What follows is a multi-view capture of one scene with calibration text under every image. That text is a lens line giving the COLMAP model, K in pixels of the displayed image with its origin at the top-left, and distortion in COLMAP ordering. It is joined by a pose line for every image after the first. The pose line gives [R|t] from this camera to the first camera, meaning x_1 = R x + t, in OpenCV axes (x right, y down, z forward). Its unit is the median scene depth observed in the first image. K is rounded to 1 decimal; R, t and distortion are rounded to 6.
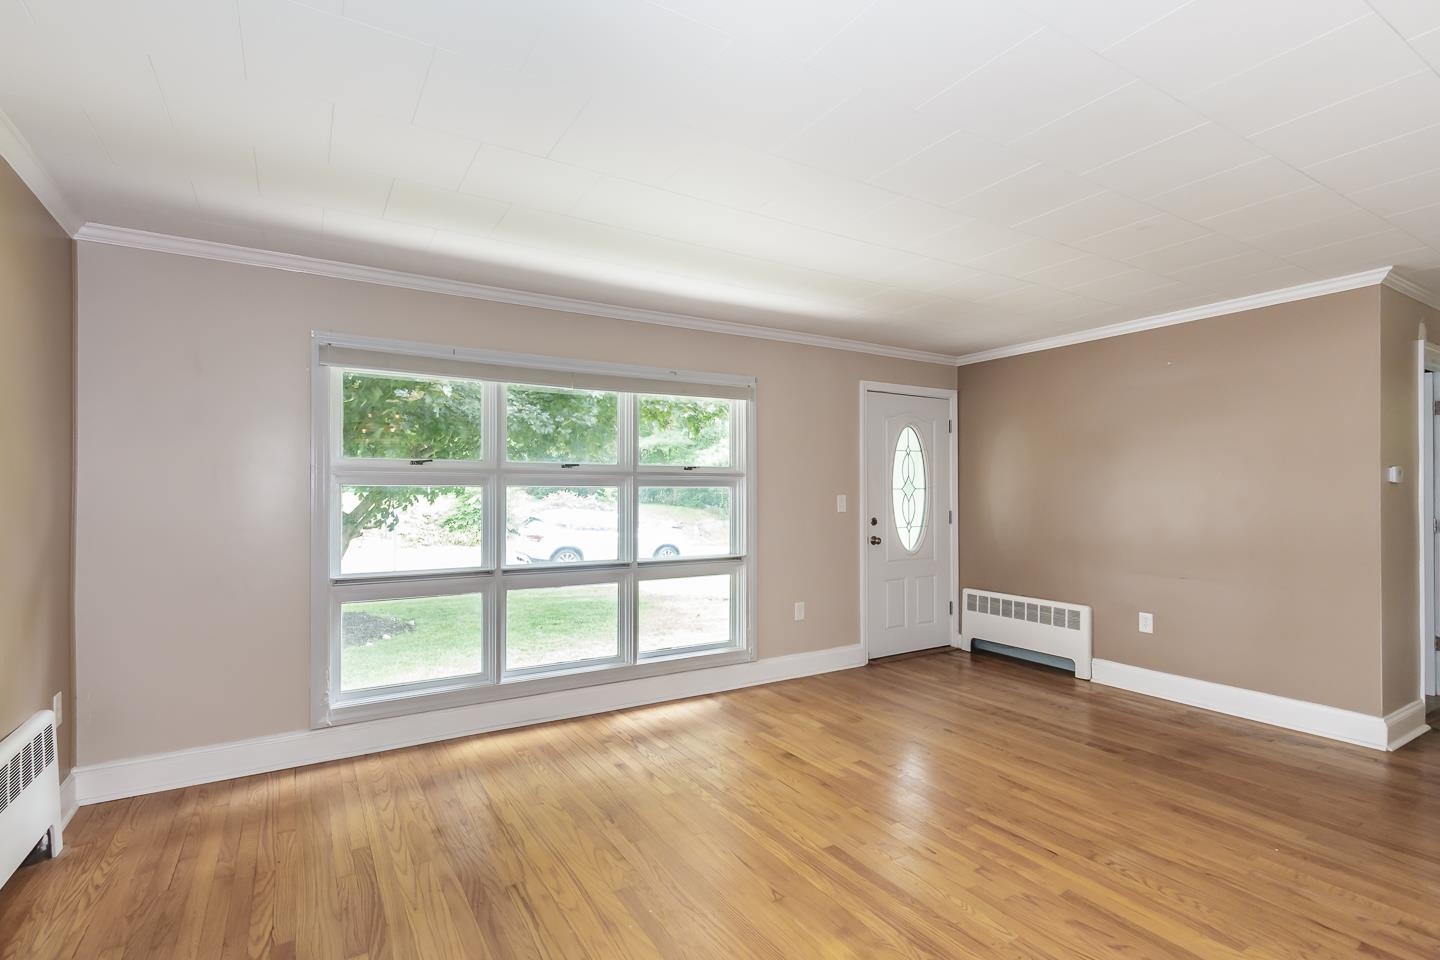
lens RADIAL K [[677.7, 0, 729.4], [0, 677.7, 489.0], [0, 0, 1]] dist [0.002790, 0.003130]
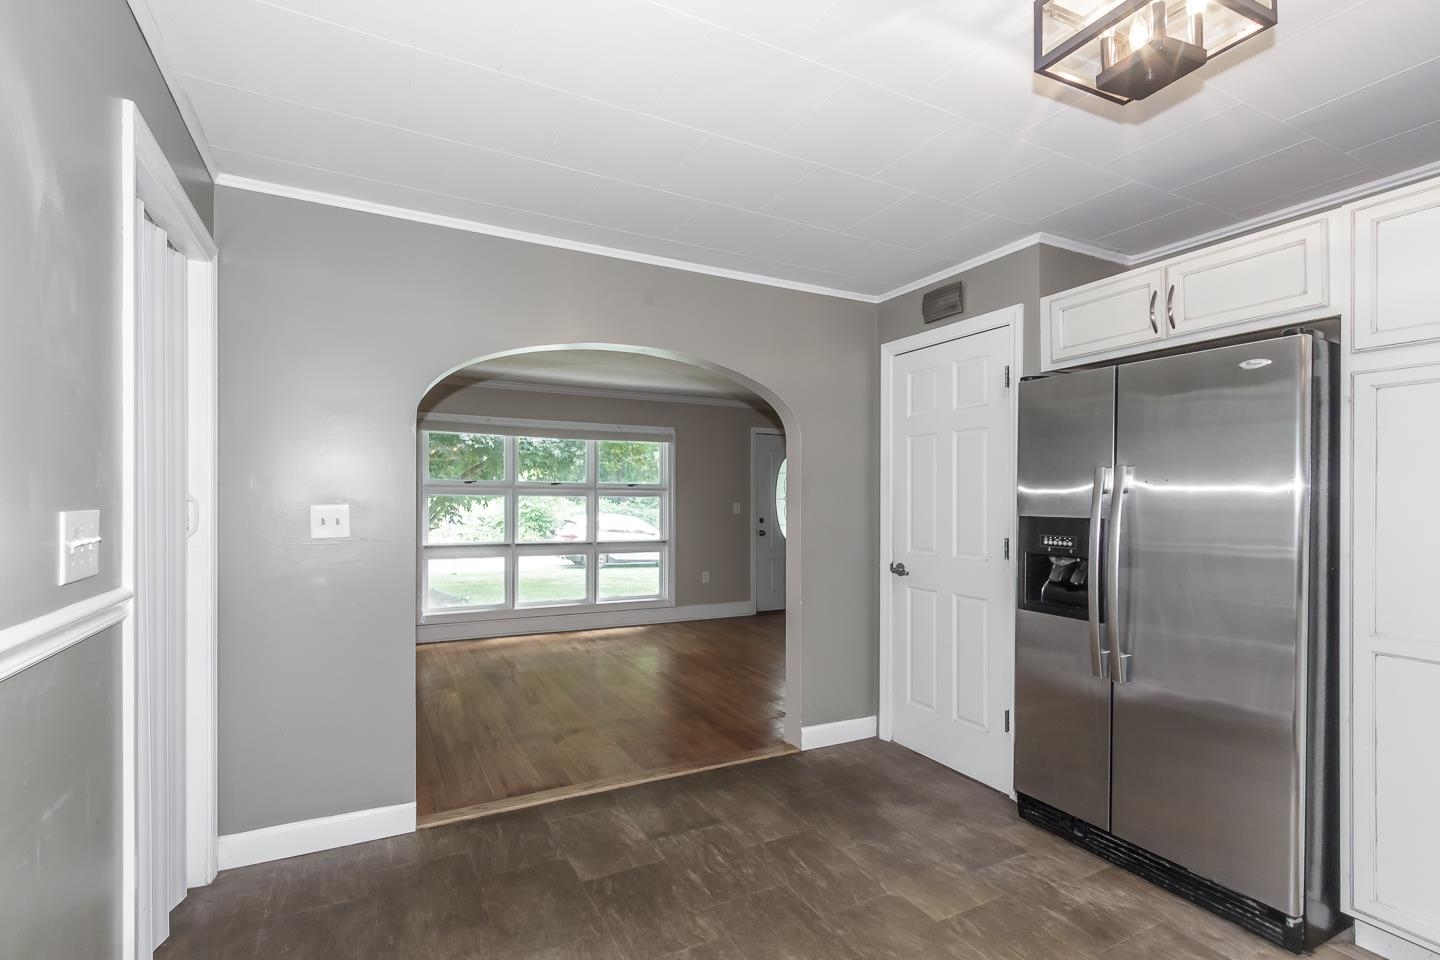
lens RADIAL K [[677.7, 0, 728.5], [0, 677.7, 495.9], [0, 0, 1]] dist [0.002790, 0.003130]
pose [[0.997214, 0.004958, -0.074425, 0.305792], [-0.004988, 0.999988, -0.000220, -0.006586], [0.074423, 0.000590, 0.997227, -0.628855]]
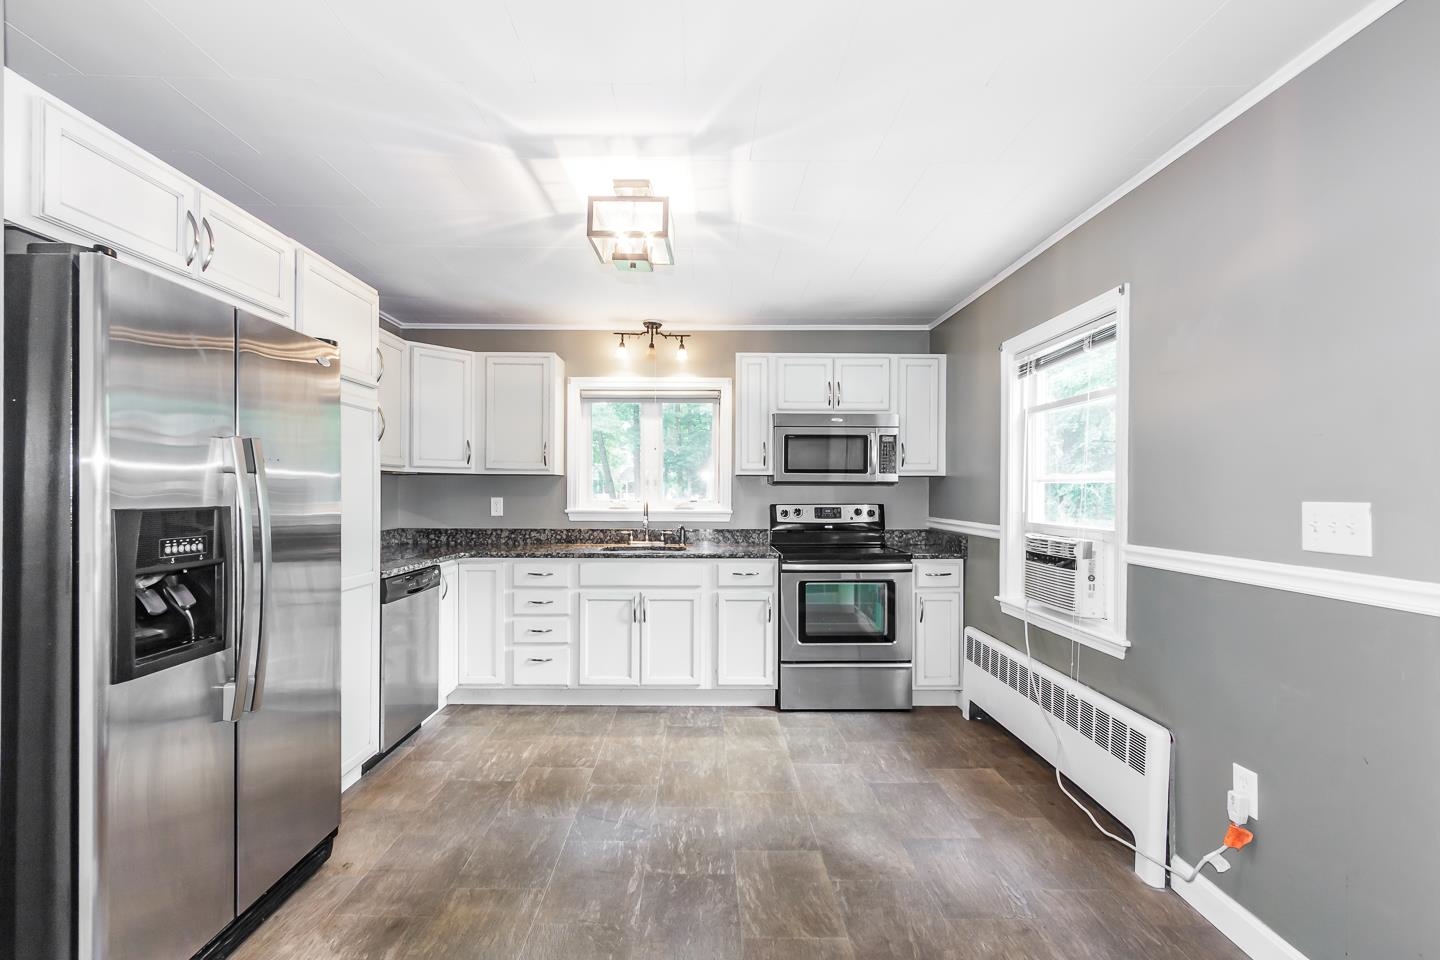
lens RADIAL K [[677.7, 0, 696.4], [0, 677.7, 483.1], [0, 0, 1]] dist [0.002790, 0.003130]
pose [[-0.843407, 0.002891, 0.537267, 0.098507], [-0.005991, 0.999873, -0.014785, 0.000965], [-0.537242, -0.015689, -0.843282, 0.180064]]
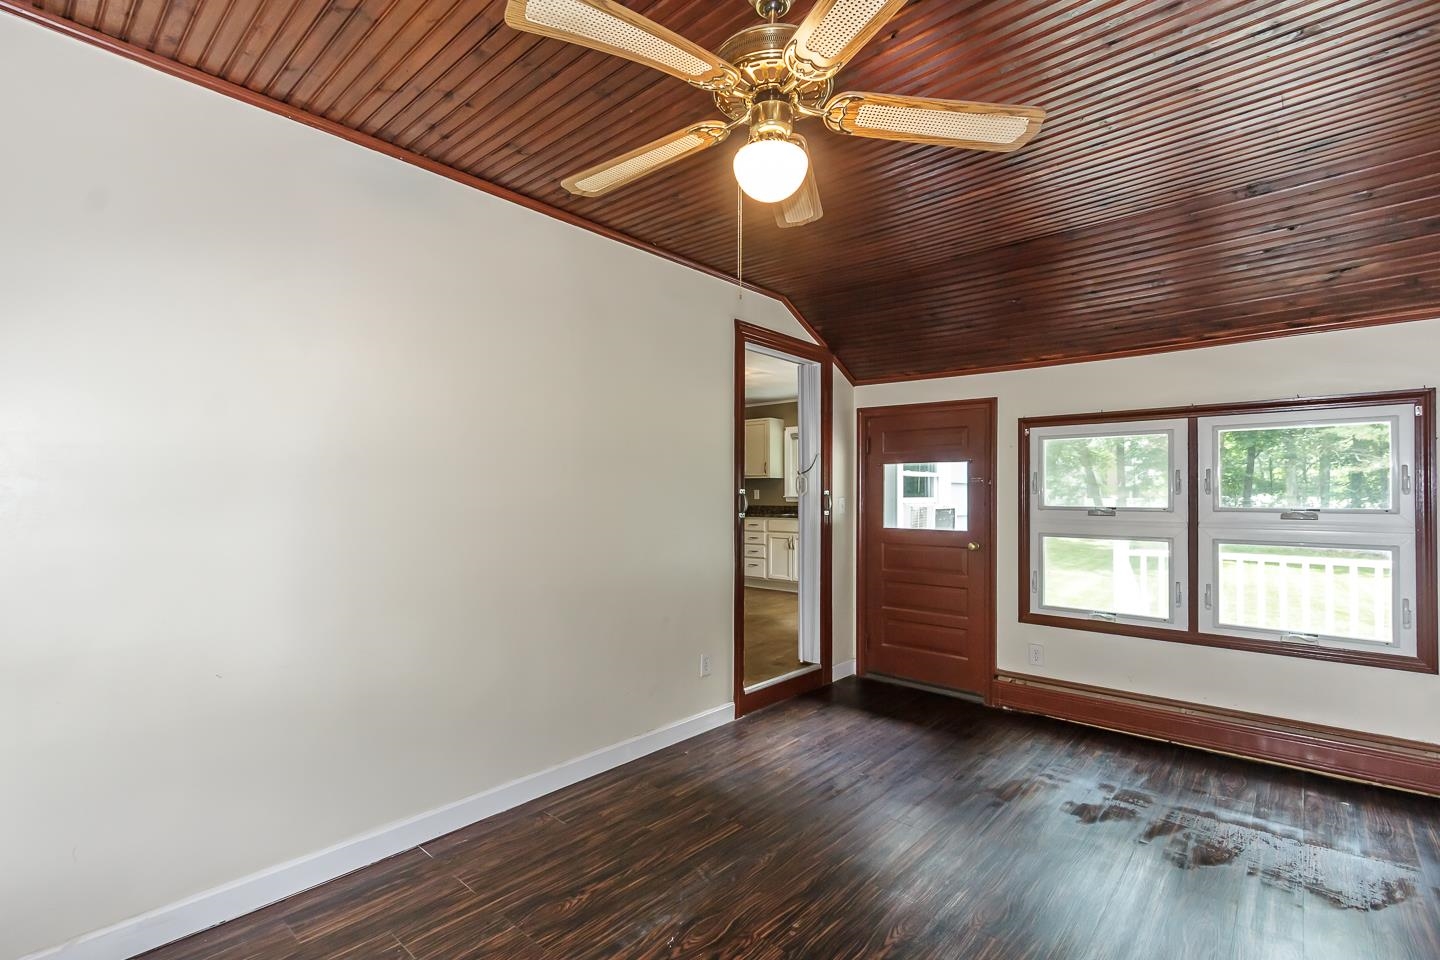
lens RADIAL K [[677.7, 0, 712.2], [0, 677.7, 485.3], [0, 0, 1]] dist [0.002790, 0.003130]
pose [[-0.287424, 0.011806, 0.957731, -1.098507], [0.000345, 0.999925, -0.012222, 0.021467], [-0.957803, -0.003183, -0.287407, 0.195878]]
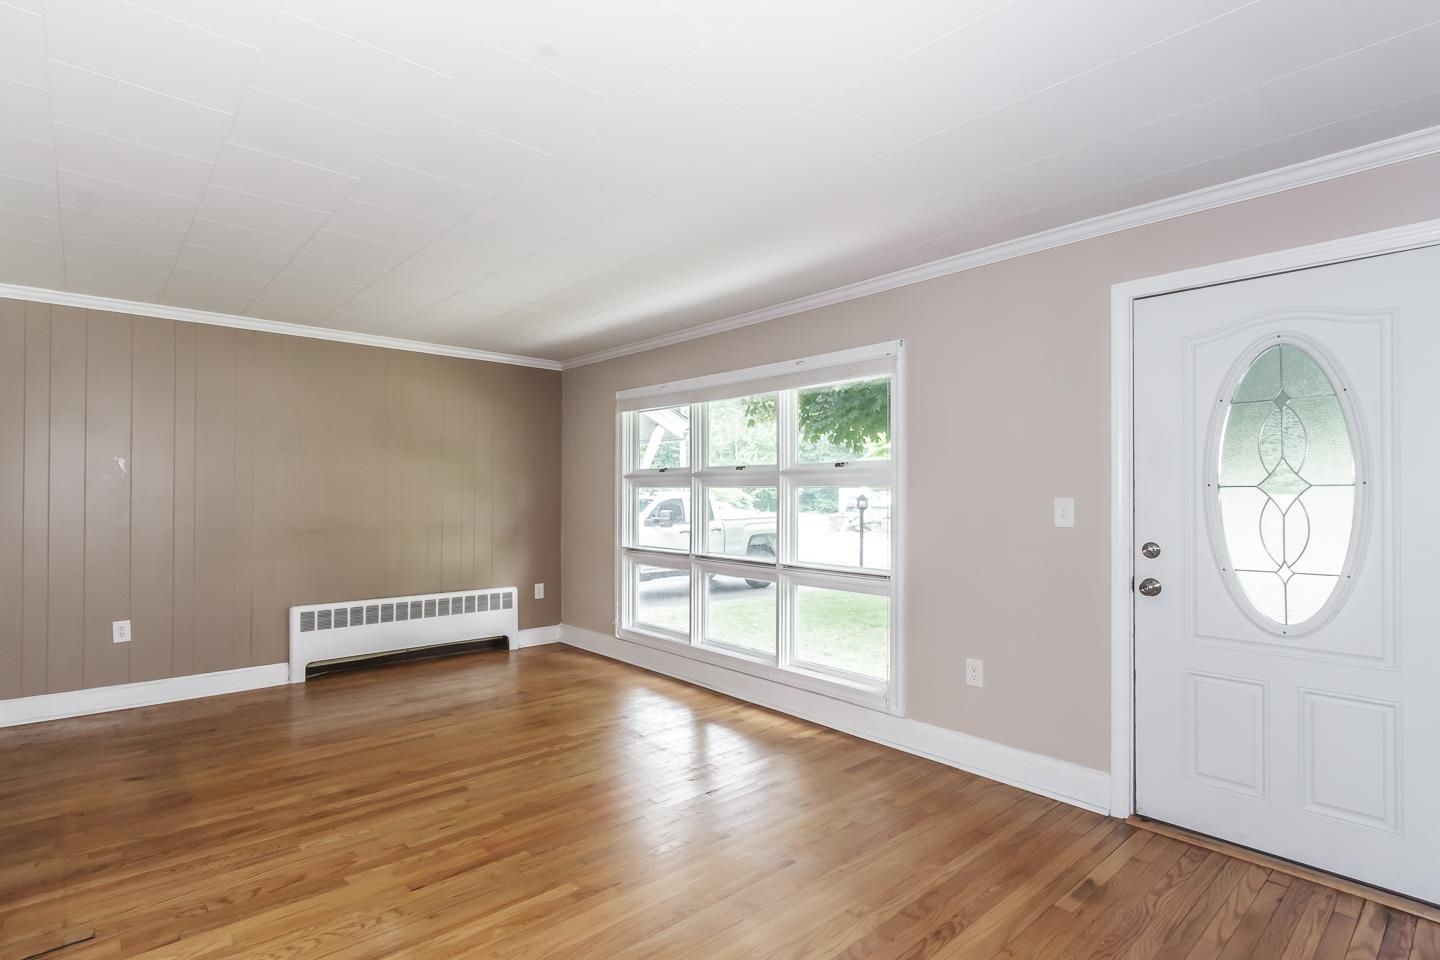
lens RADIAL K [[722.9, 0, 687.8], [0, 722.9, 485.8], [0, 0, 1]] dist [0.005309, -0.000651]
pose [[0.148883, -0.008958, -0.988814, 0.850877], [0.001301, 0.999960, -0.008863, 0.004578], [0.988854, 0.000034, 0.148889, 0.692762]]
